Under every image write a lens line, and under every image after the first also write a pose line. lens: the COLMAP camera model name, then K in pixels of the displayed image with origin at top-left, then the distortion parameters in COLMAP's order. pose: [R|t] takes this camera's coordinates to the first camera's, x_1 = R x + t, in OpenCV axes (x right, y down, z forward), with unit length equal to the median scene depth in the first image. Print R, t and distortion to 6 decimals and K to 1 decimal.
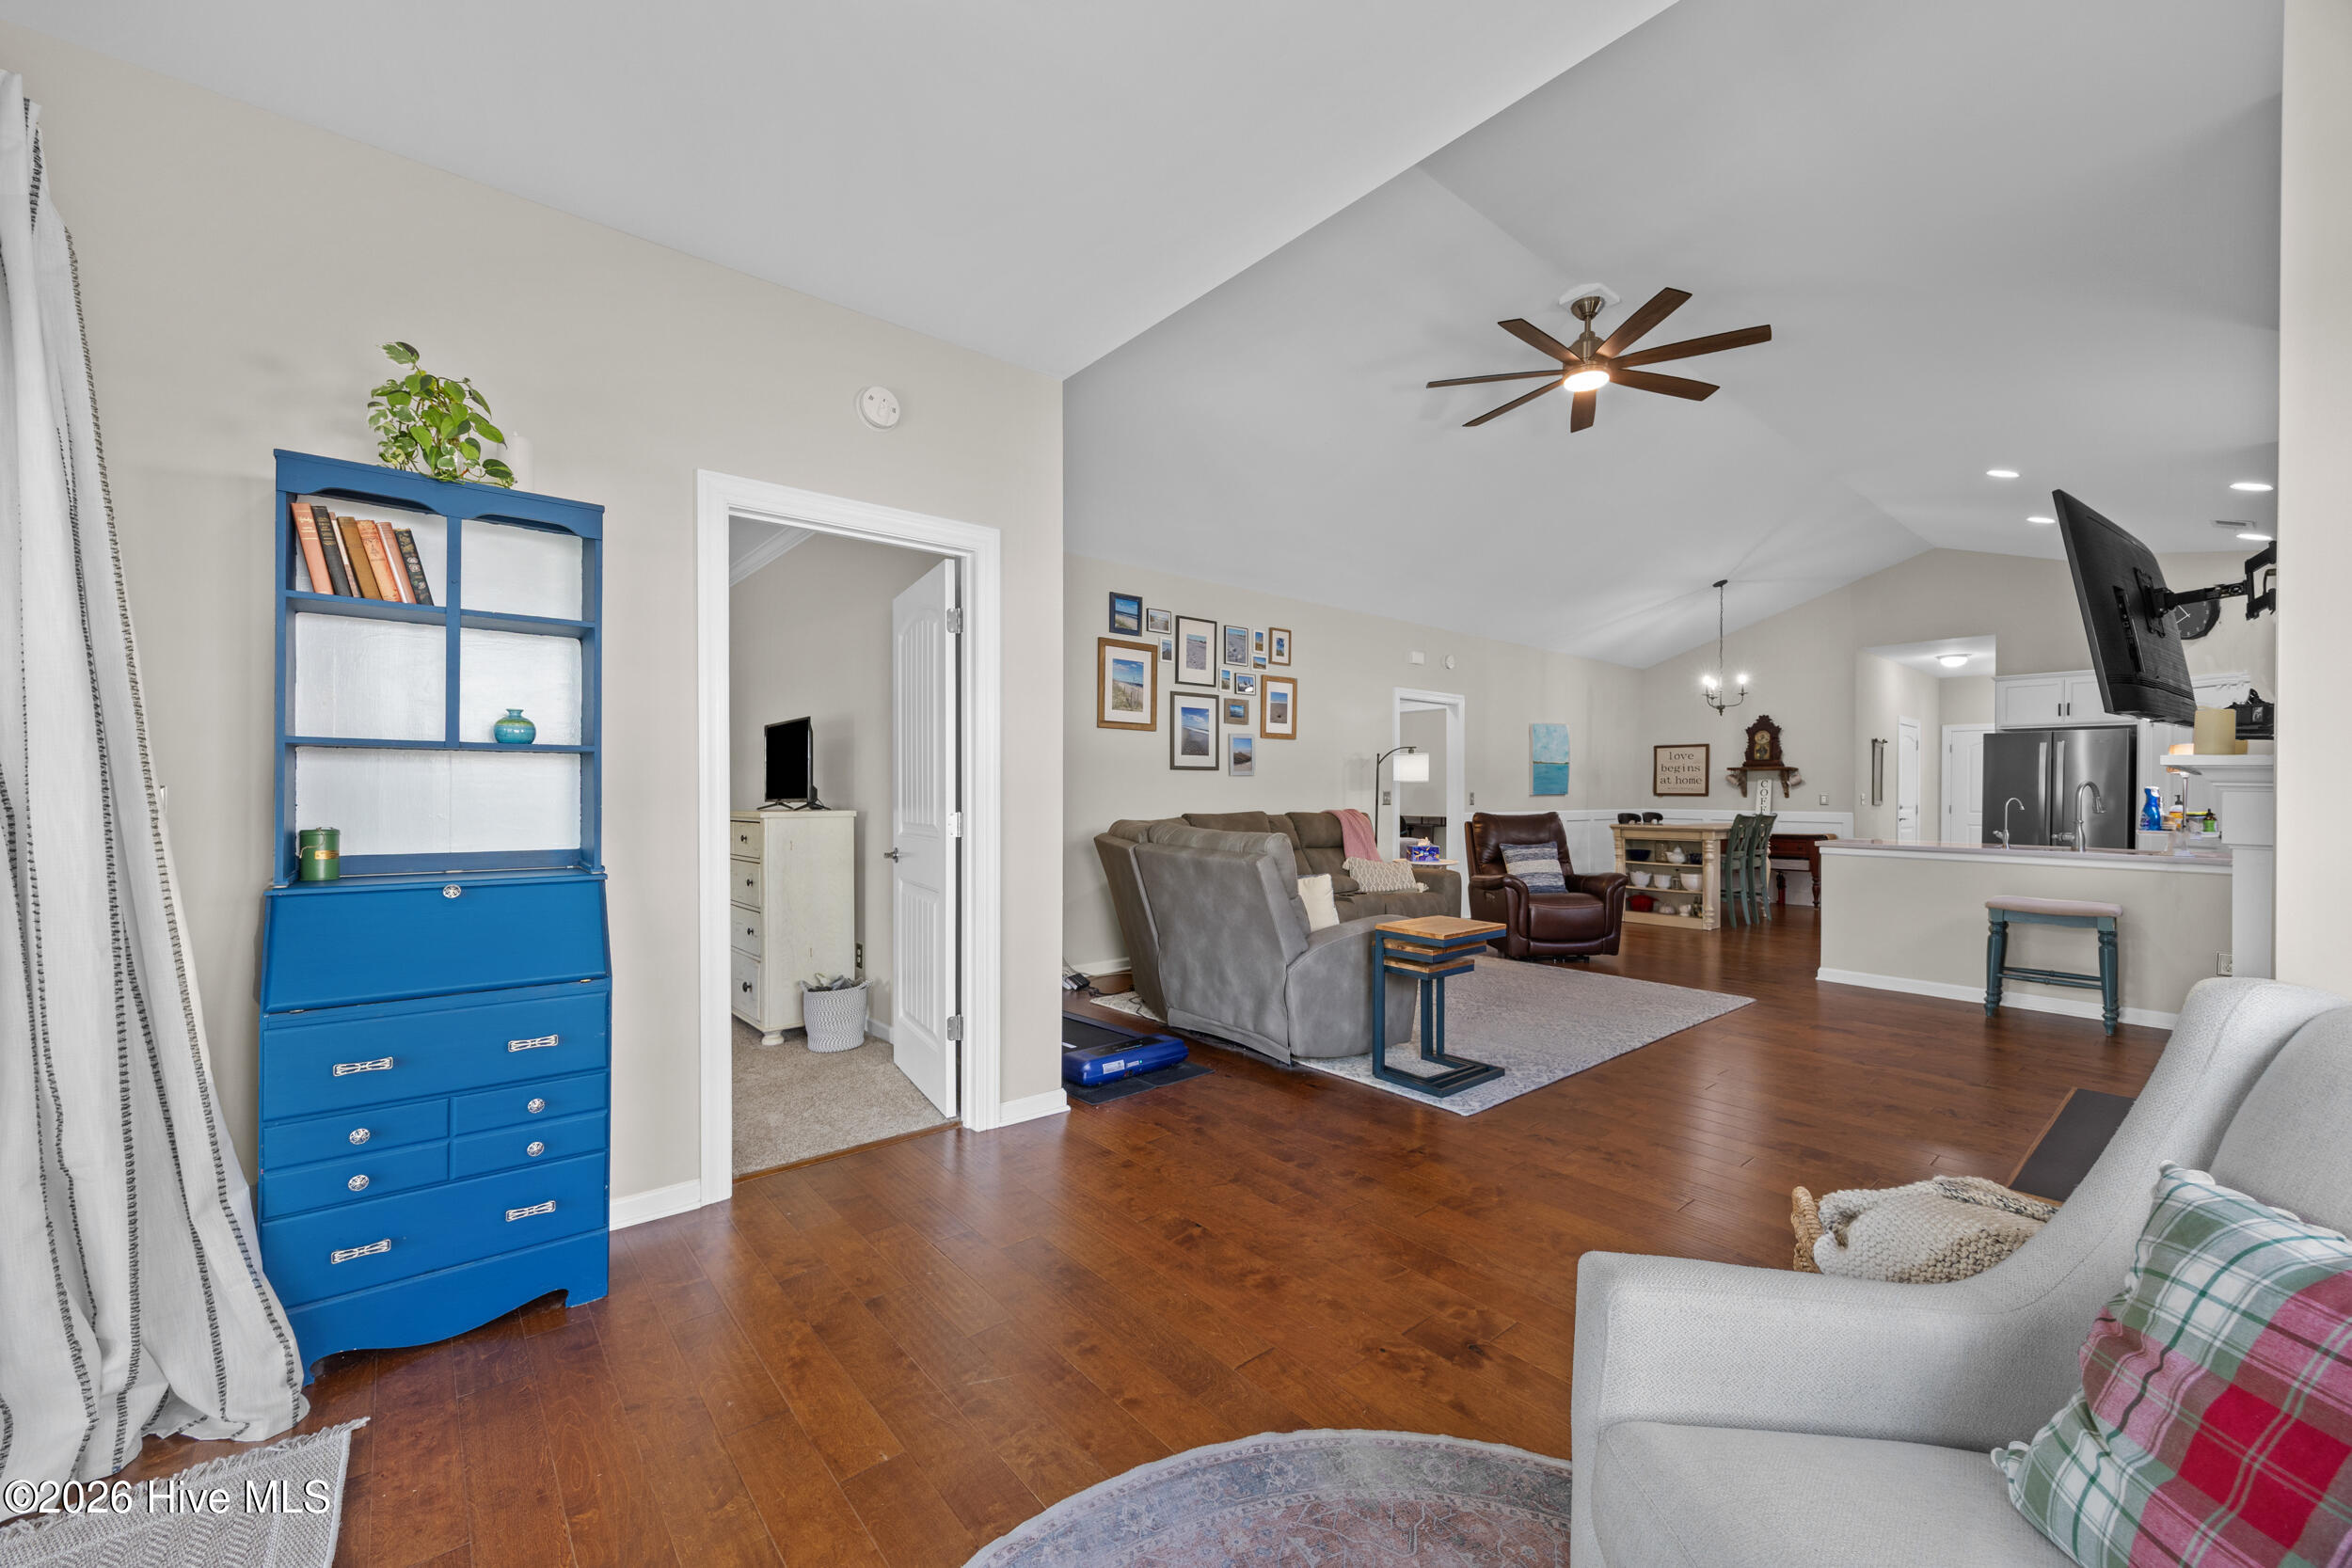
lens RADIAL K [[914.6, 0, 1170.8], [0, 914.6, 794.0], [0, 0, 1]] dist [0.000438, -0.000004]
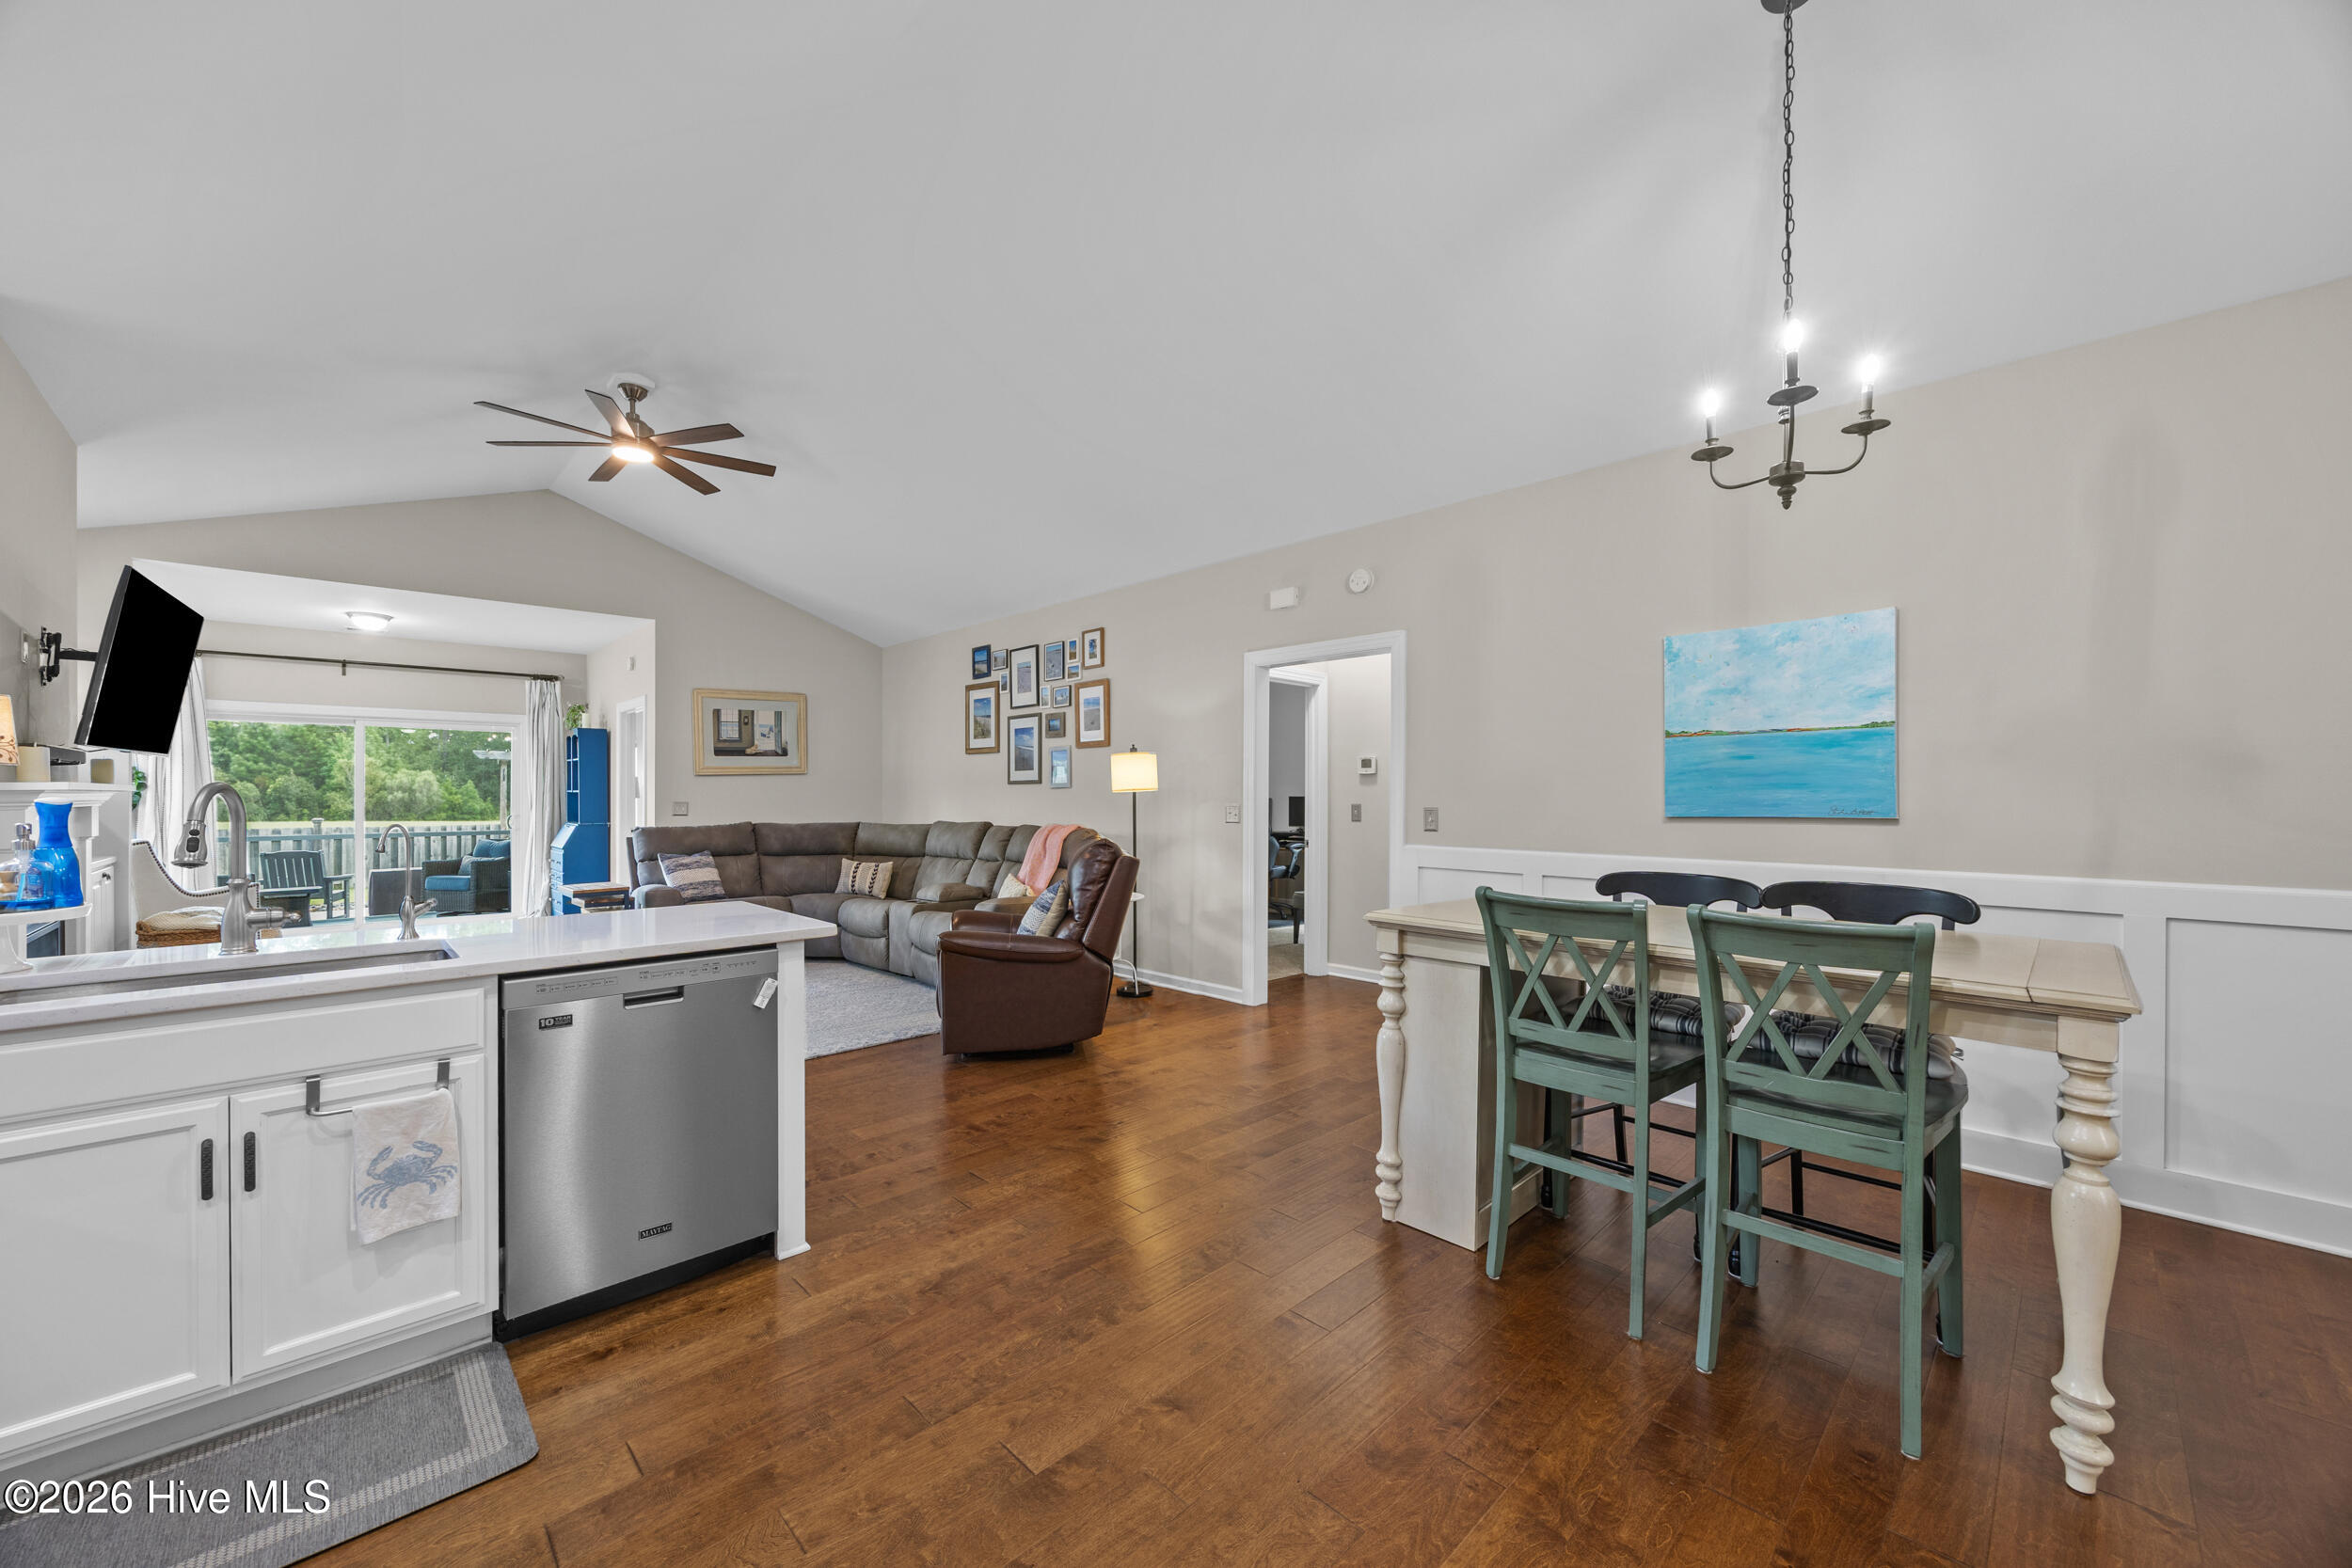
lens RADIAL K [[893.4, 0, 1165.9], [0, 893.4, 794.7], [0, 0, 1]] dist [-0.006225, 0.000171]
pose [[0.069097, -0.003085, -0.997605, 1.136819], [-0.002628, 0.999991, -0.003274, -0.010198], [0.997606, 0.002847, 0.069088, 1.114610]]
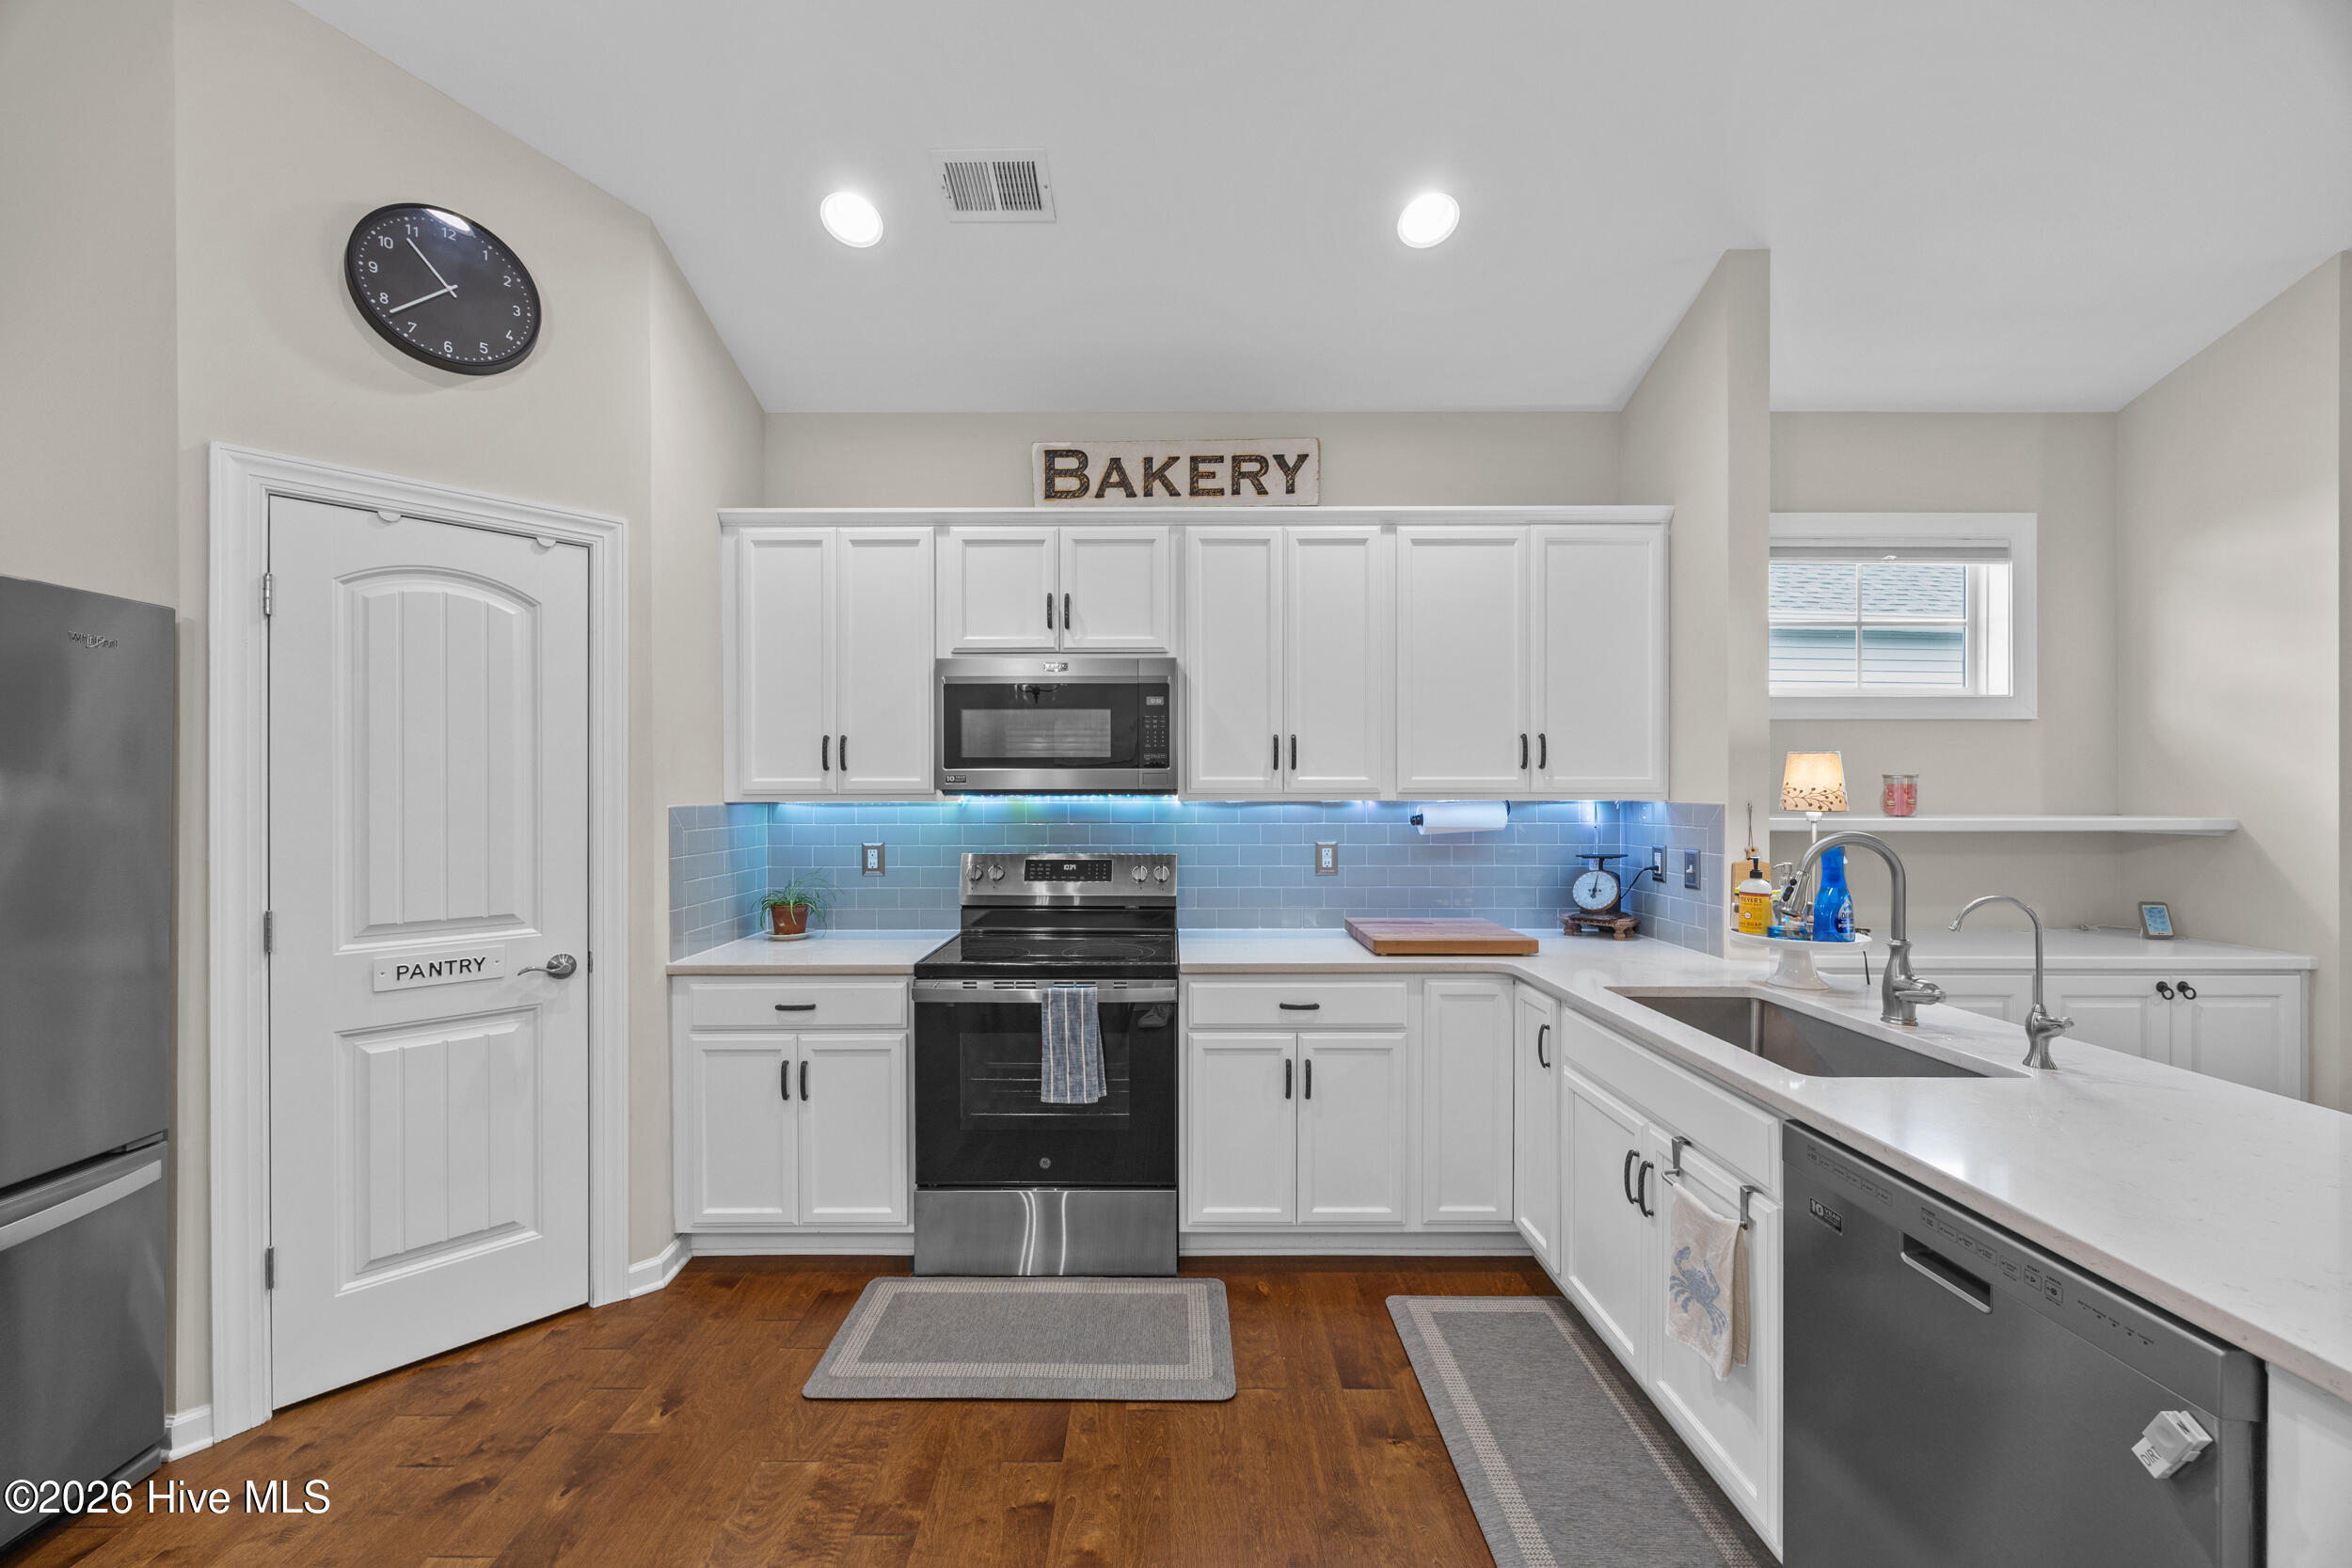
lens RADIAL K [[879.1, 0, 1158.7], [0, 879.1, 795.1], [0, 0, 1]] dist [-0.002722, 0.000034]
pose [[-0.764039, -0.008239, 0.645117, 0.787310], [-0.001797, 0.999942, 0.010642, -0.028091], [-0.645167, 0.006971, -0.764010, 1.172701]]
